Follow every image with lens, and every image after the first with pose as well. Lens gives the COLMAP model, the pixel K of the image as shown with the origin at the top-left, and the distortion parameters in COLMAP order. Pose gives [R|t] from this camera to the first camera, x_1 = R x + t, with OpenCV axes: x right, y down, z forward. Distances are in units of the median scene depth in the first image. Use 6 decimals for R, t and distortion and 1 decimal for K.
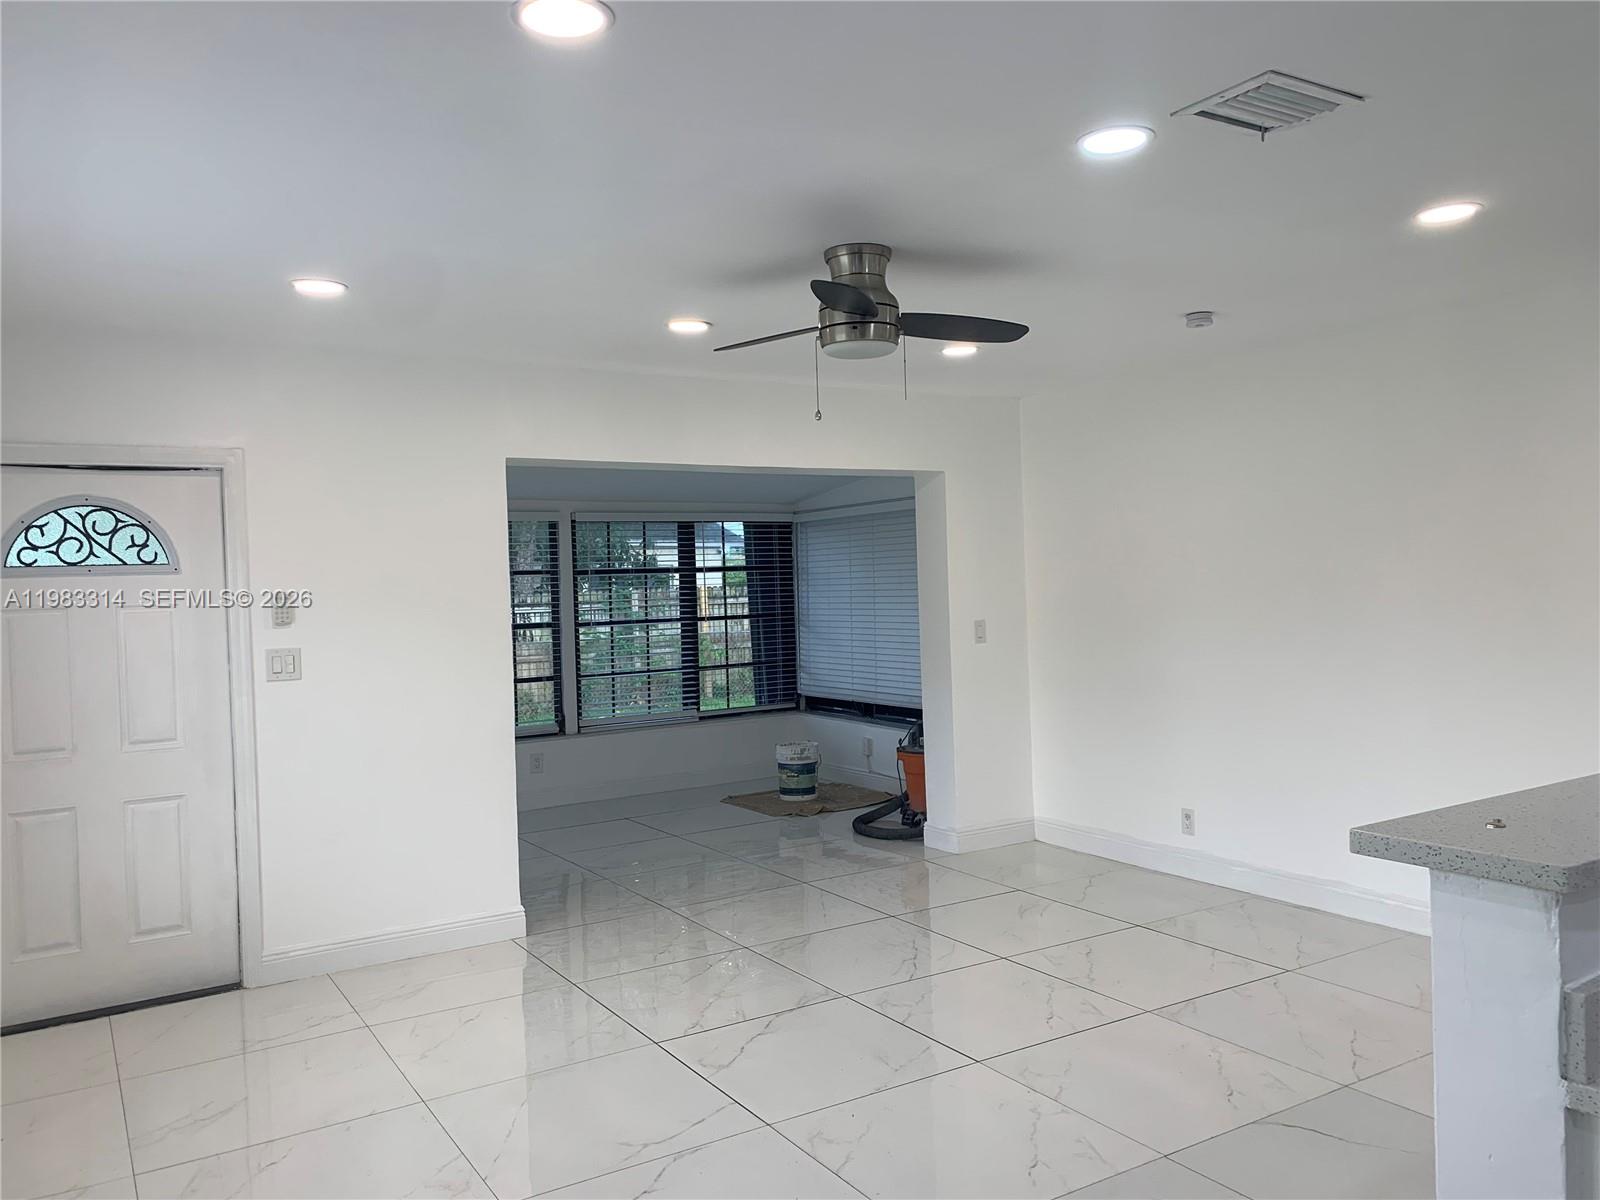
lens RADIAL K [[1213.3, 0, 800.0], [0, 1213.3, 600.0], [0, 0, 1]] dist [0.072201, -0.122583]
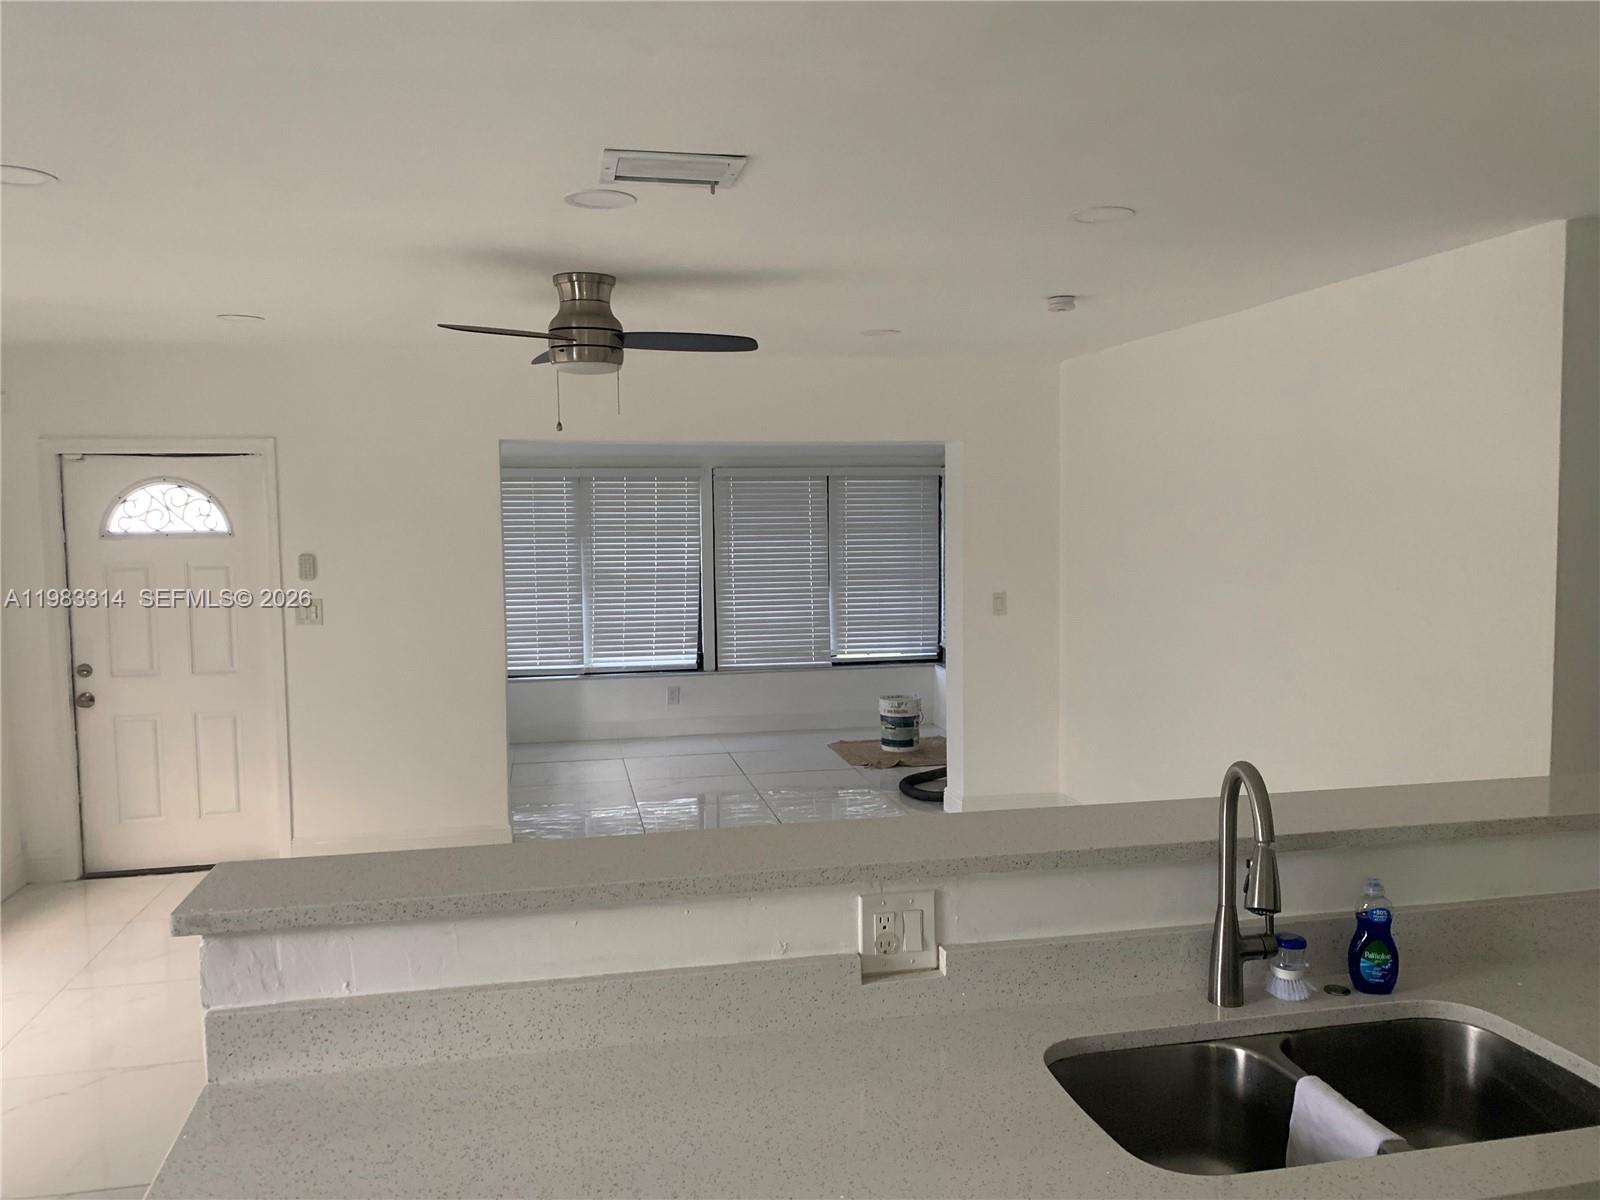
lens RADIAL K [[1254.1, 0, 800.0], [0, 1254.1, 600.0], [0, 0, 1]] dist [-0.003977, -0.002718]
pose [[0.939472, 0.043908, -0.339801, 0.490751], [-0.021787, 0.997403, 0.068643, -0.059318], [0.341933, -0.057085, 0.937989, -0.017856]]
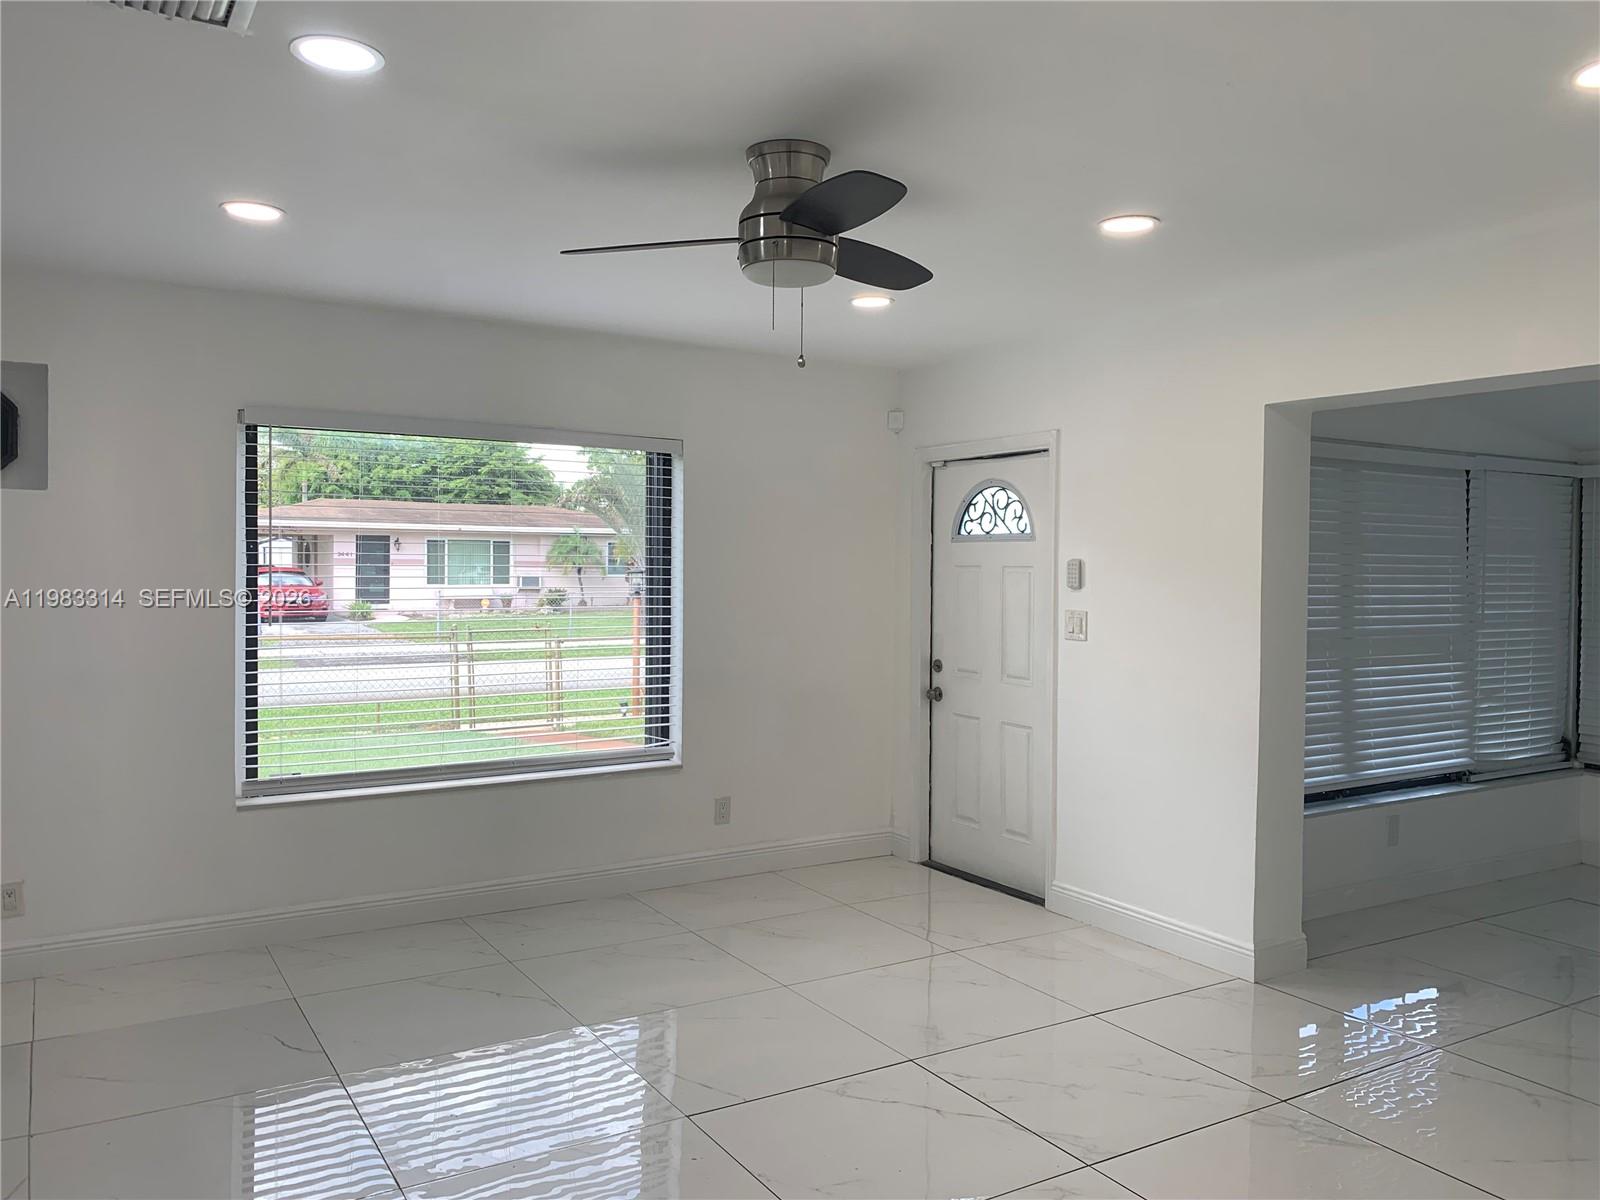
lens RADIAL K [[1213.3, 0, 800.0], [0, 1213.3, 600.0], [0, 0, 1]] dist [0.072201, -0.122583]
pose [[-0.023164, 0.058030, -0.998046, 0.681478], [-0.023487, 0.998007, 0.058573, -0.028137], [0.999456, 0.024797, -0.021755, 0.809890]]
